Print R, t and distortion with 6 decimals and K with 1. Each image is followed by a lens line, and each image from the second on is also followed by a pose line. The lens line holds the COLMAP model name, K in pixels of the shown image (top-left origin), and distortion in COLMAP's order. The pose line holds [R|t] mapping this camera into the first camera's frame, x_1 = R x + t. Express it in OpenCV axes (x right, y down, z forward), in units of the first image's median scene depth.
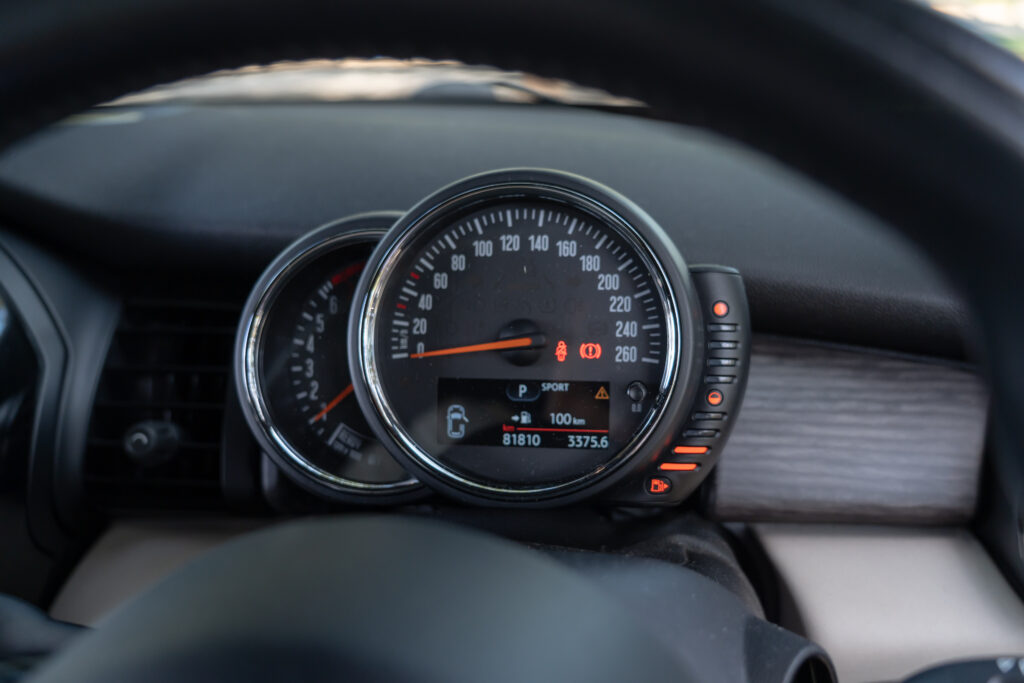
lens RADIAL K [[903.0, 0, 514.3], [0, 903.0, 341.3], [0, 0, 1]] dist [0.045399, 0.012418]
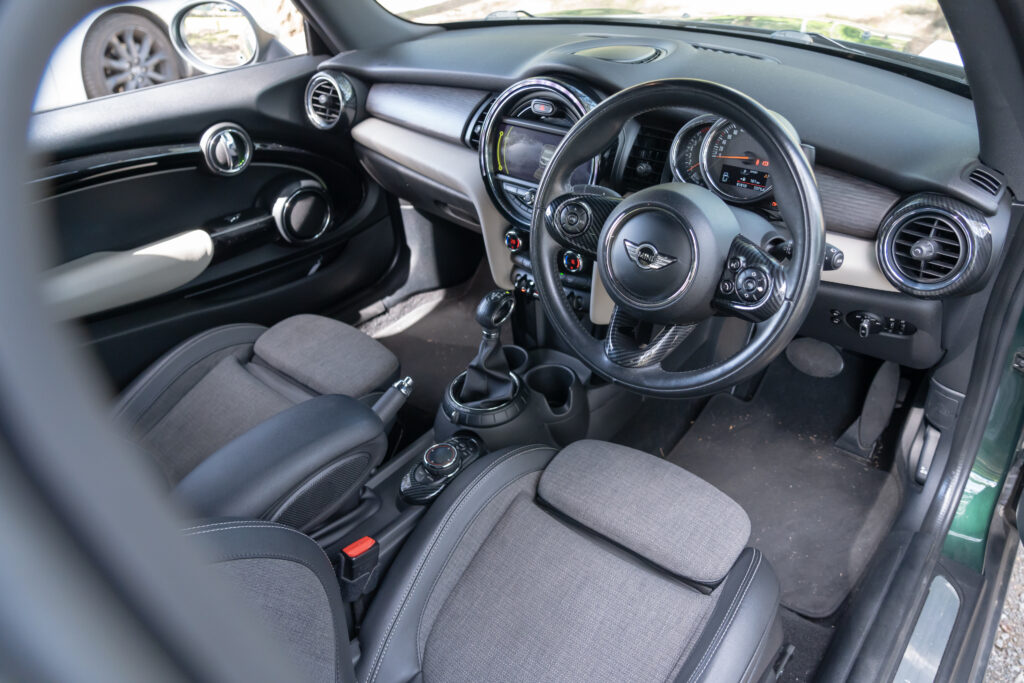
lens RADIAL K [[703.4, 0, 545.2], [0, 703.4, 322.7], [0, 0, 1]] dist [-0.031265, 0.002690]
pose [[0.880948, 0.258738, -0.396214, 0.558596], [-0.149639, 0.946635, 0.285467, -0.051971], [0.448931, -0.192192, 0.872653, -1.868576]]
